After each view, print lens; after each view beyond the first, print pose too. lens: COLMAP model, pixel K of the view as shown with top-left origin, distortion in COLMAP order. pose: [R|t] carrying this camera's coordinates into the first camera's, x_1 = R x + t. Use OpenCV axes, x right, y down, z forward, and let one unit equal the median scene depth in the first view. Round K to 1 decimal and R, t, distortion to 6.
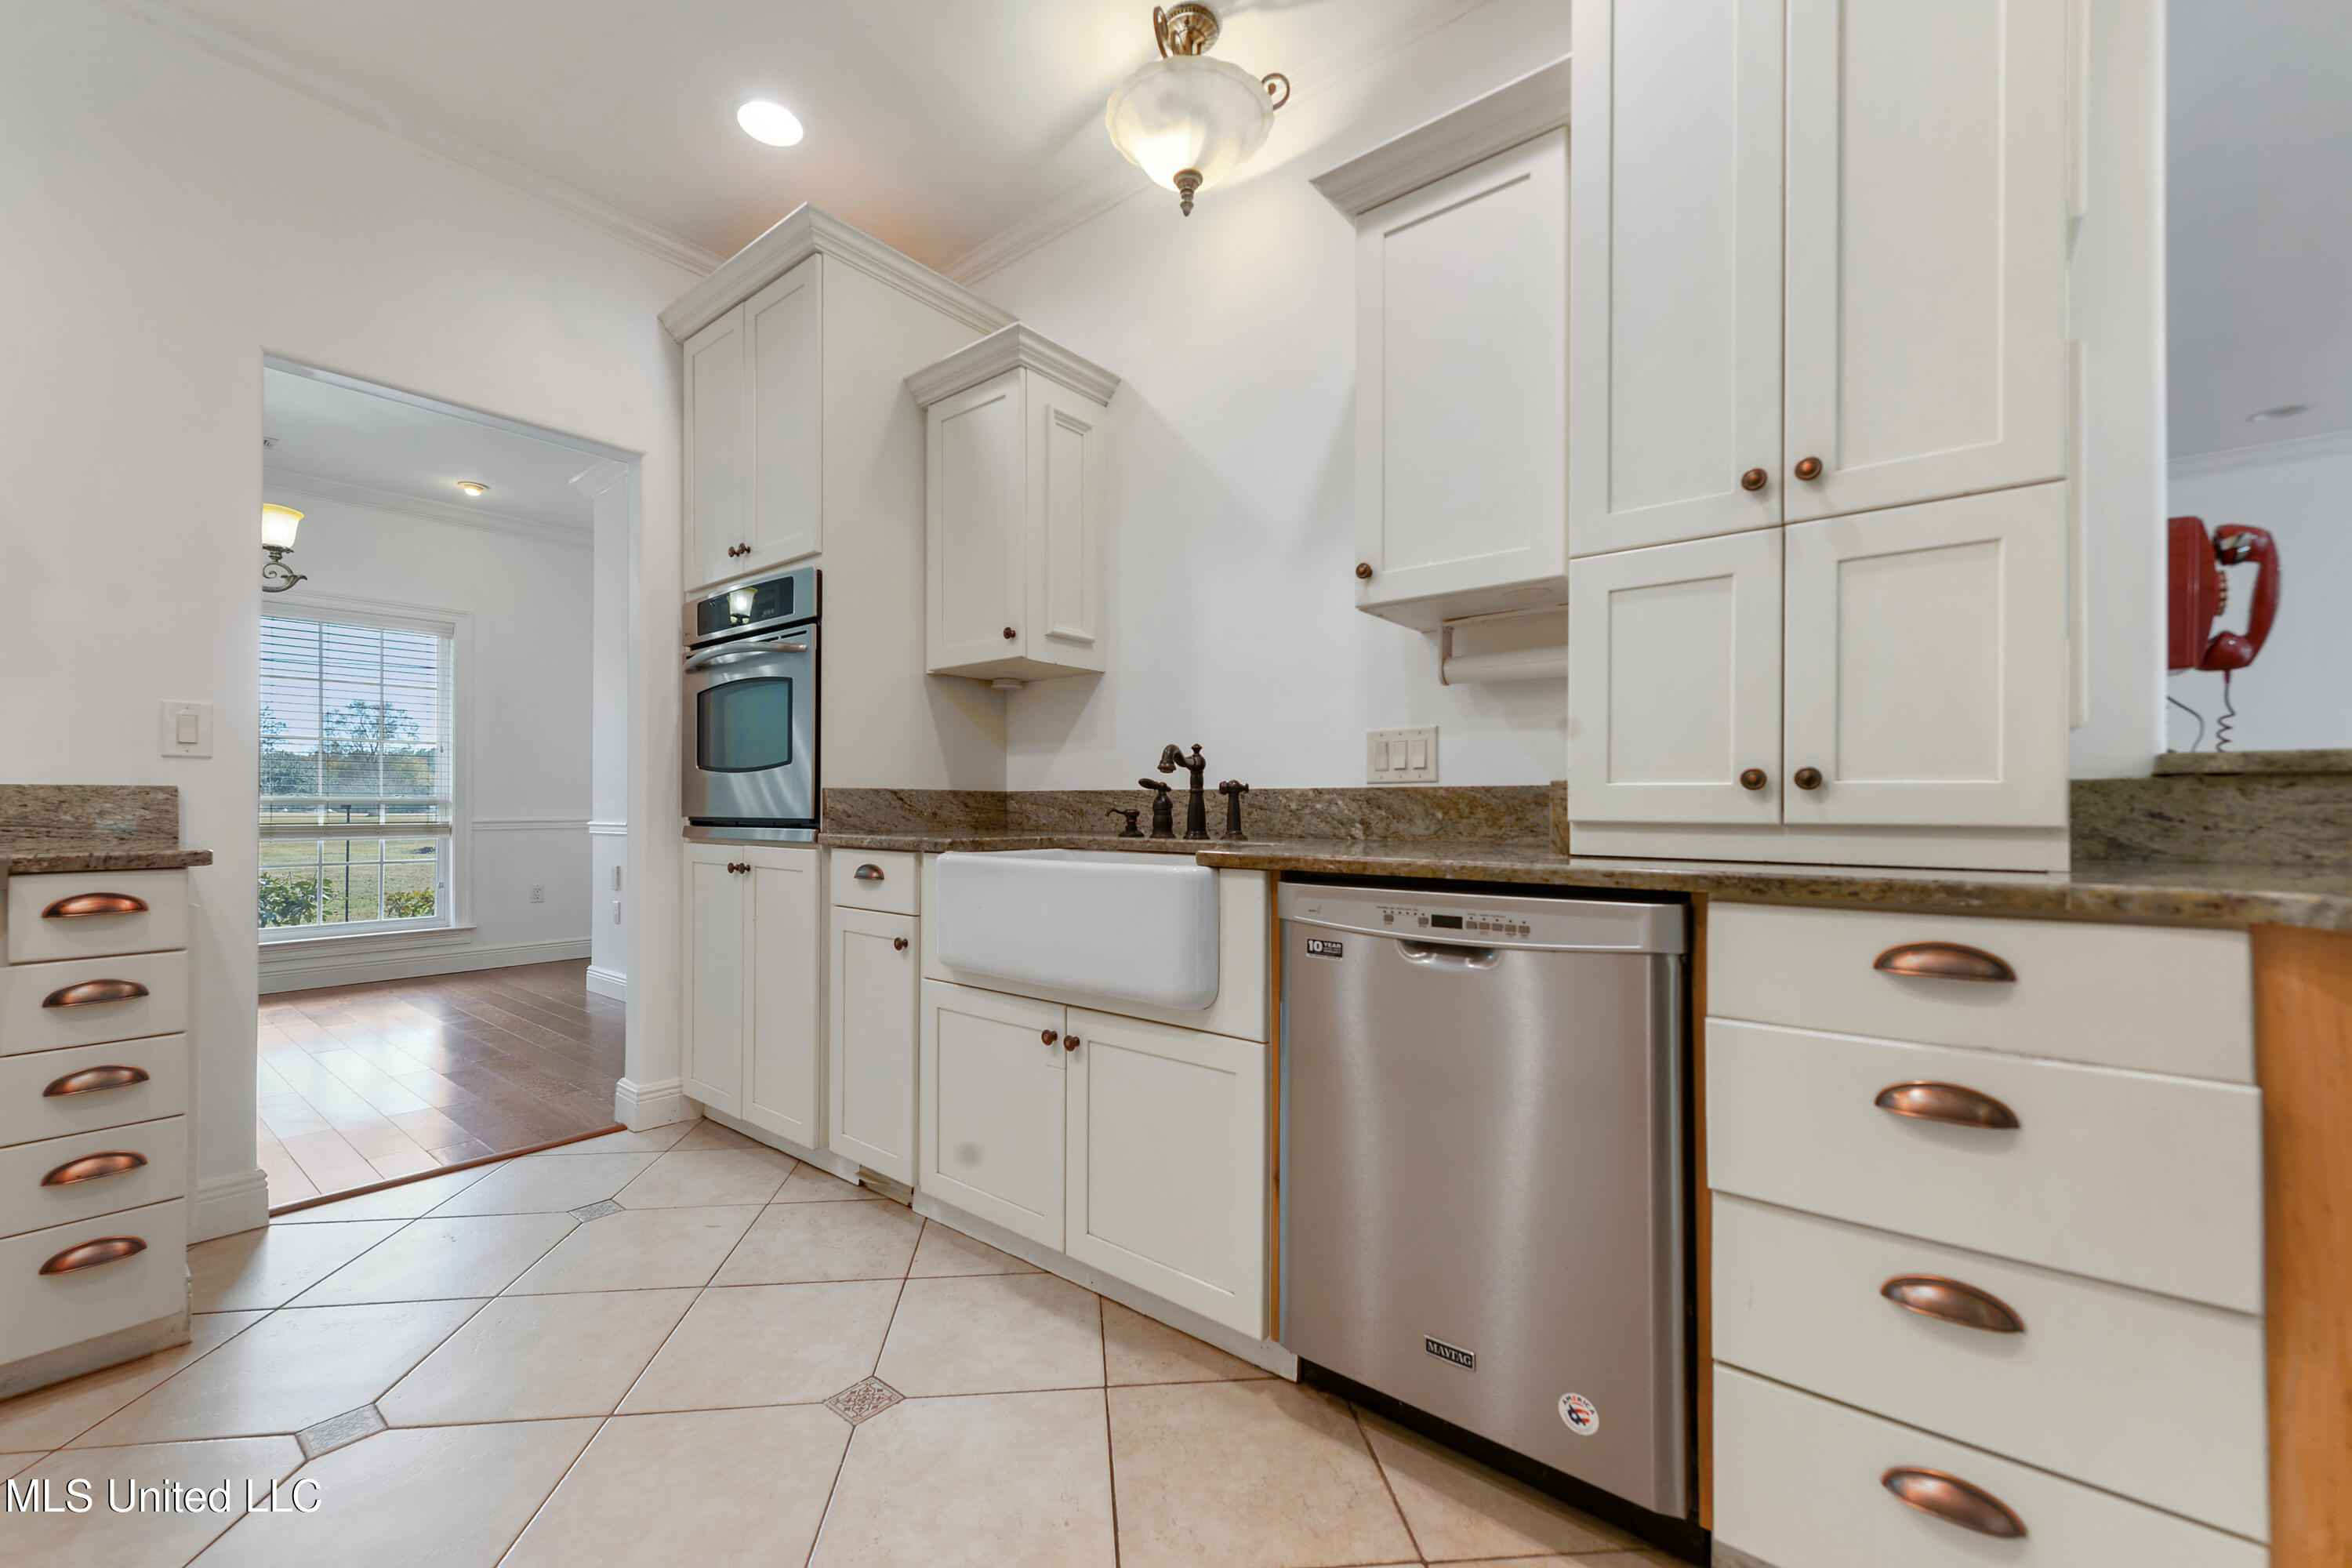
lens RADIAL K [[952.7, 0, 1176.0], [0, 952.7, 784.0], [0, 0, 1]] dist [0.011205, -0.000224]
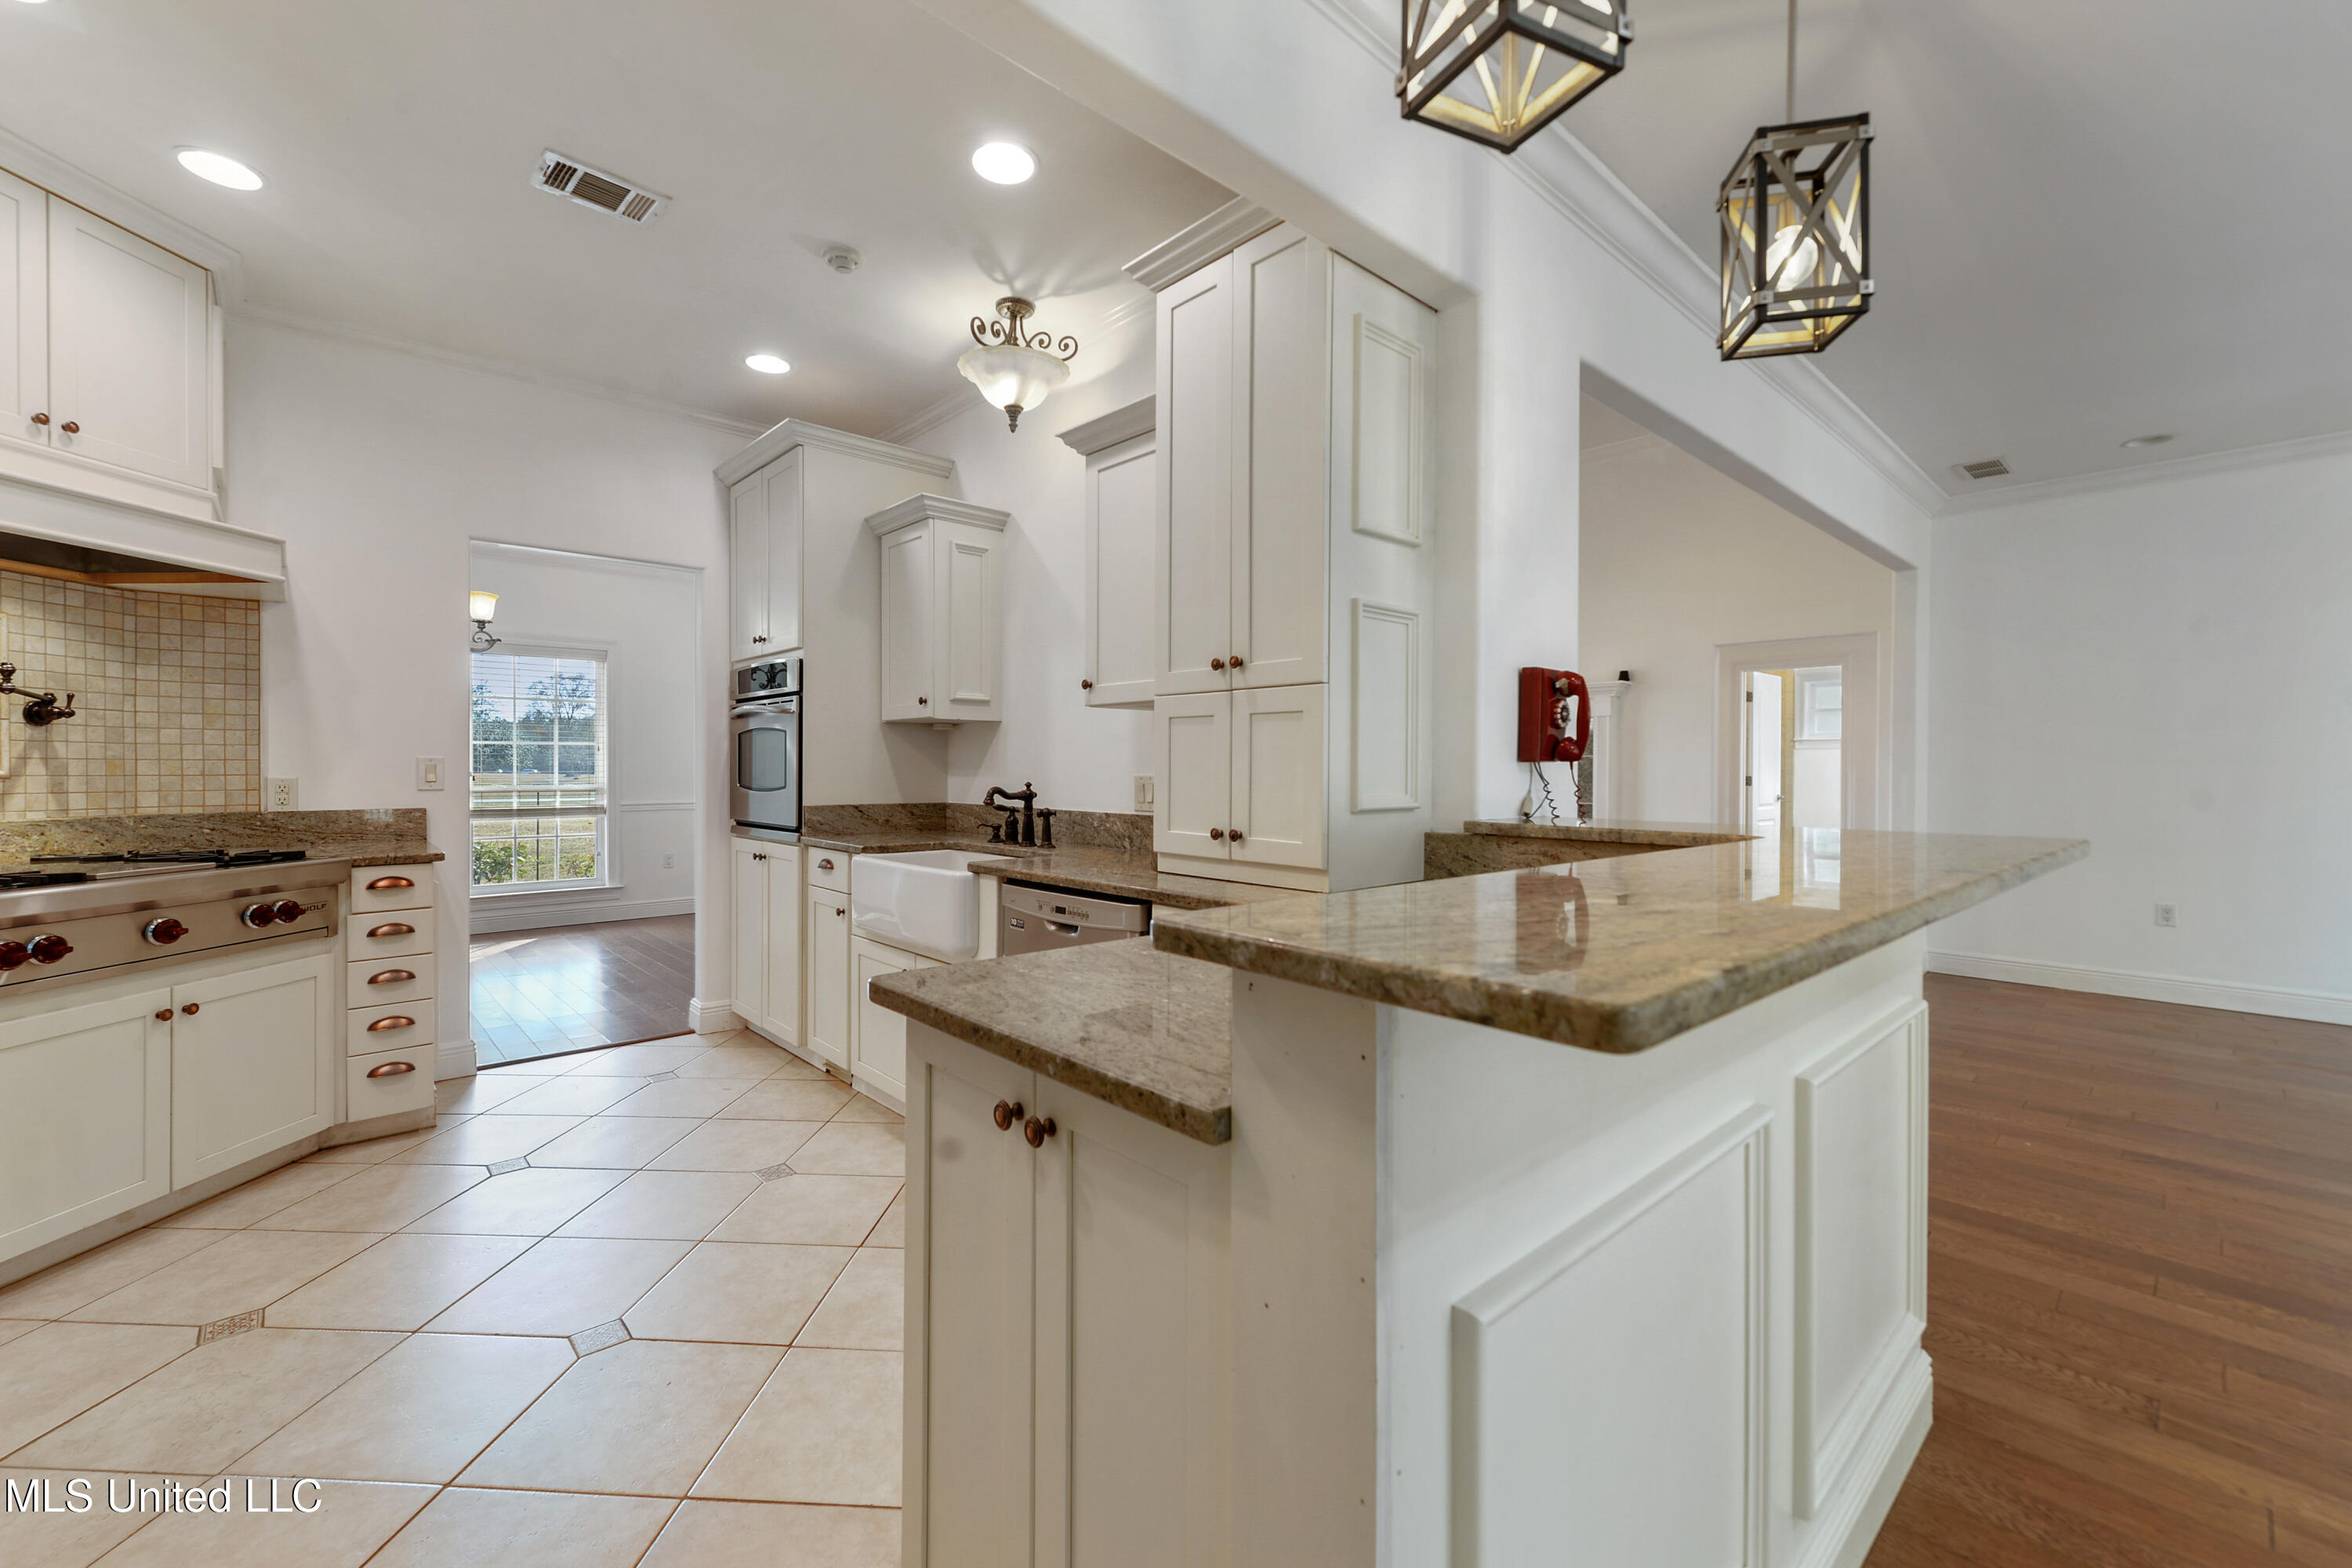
lens RADIAL K [[973.0, 0, 1170.0], [0, 973.0, 754.8], [0, 0, 1]] dist [0.015848, 0.000009]
pose [[0.989144, 0.000742, -0.146945, 0.428784], [0.000811, 0.999944, 0.010511, -0.093106], [0.146945, -0.010516, 0.989089, -0.431158]]
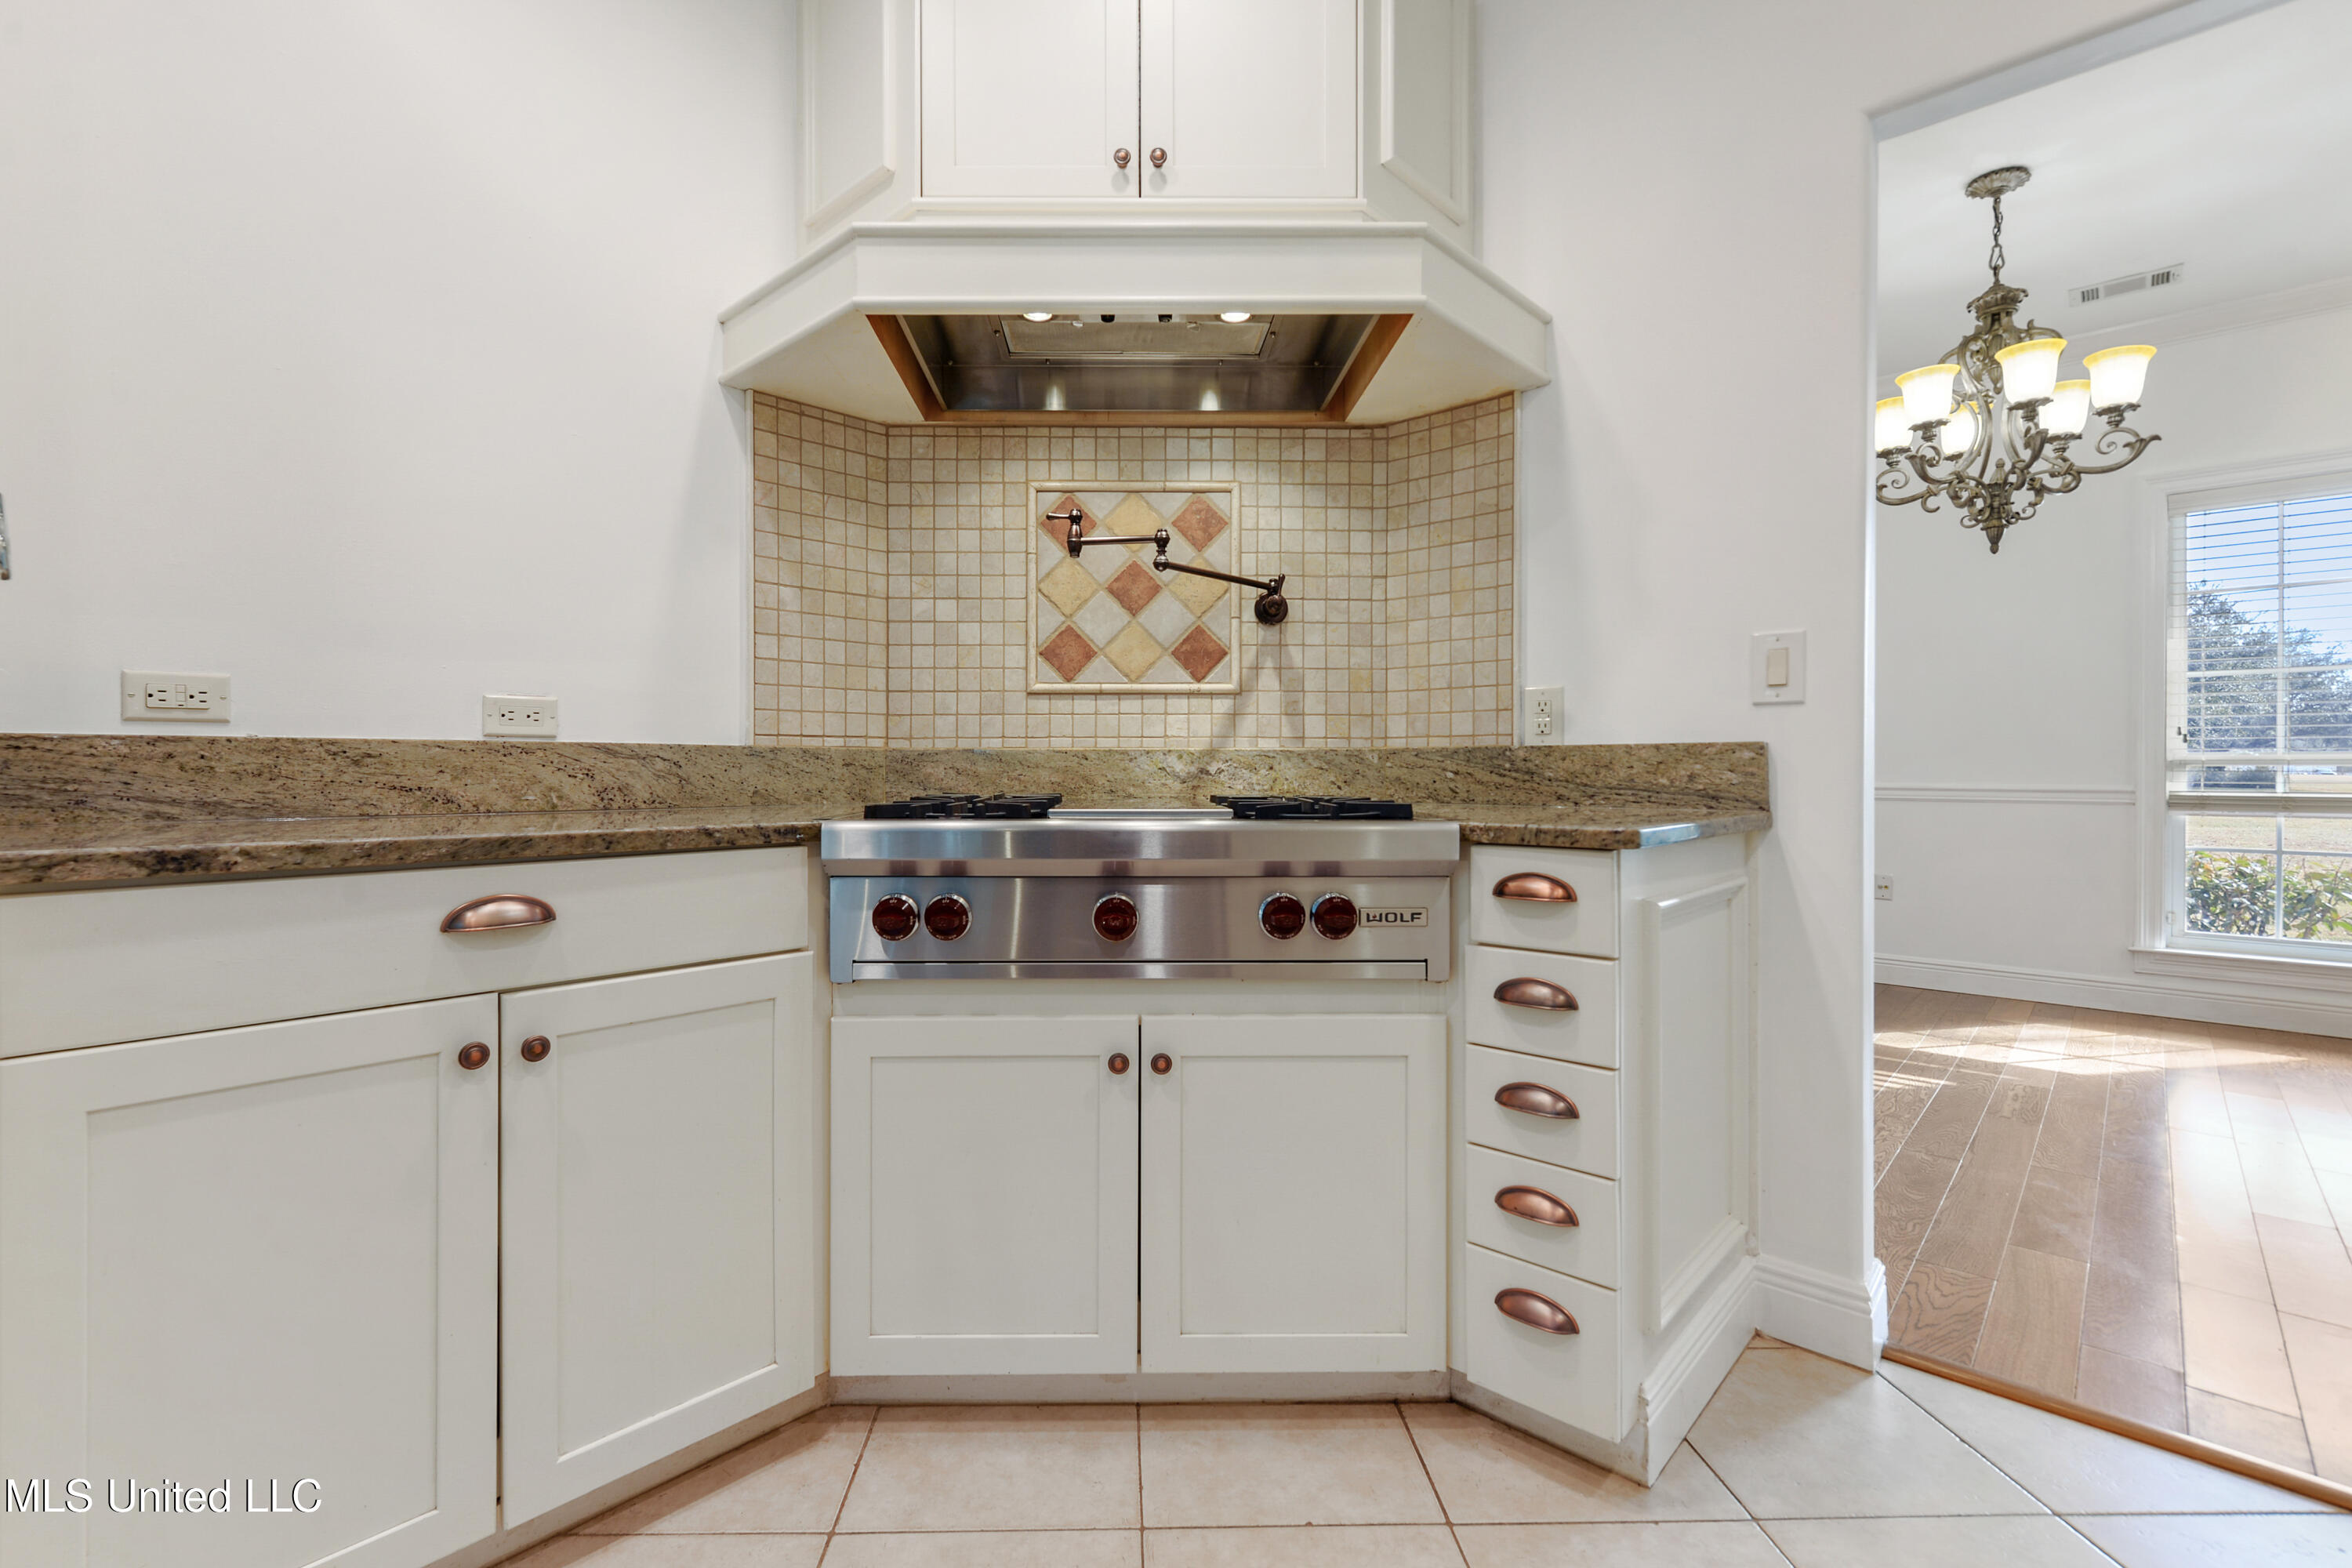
lens RADIAL K [[1036.8, 0, 1103.6], [0, 1036.8, 778.8], [0, 0, 1]] dist [0.000232, 0.000024]
pose [[-0.096944, 0.009034, -0.995249, -0.134967], [0.022996, 0.999712, 0.006834, 0.012087], [0.995024, -0.022224, -0.097124, 0.478626]]
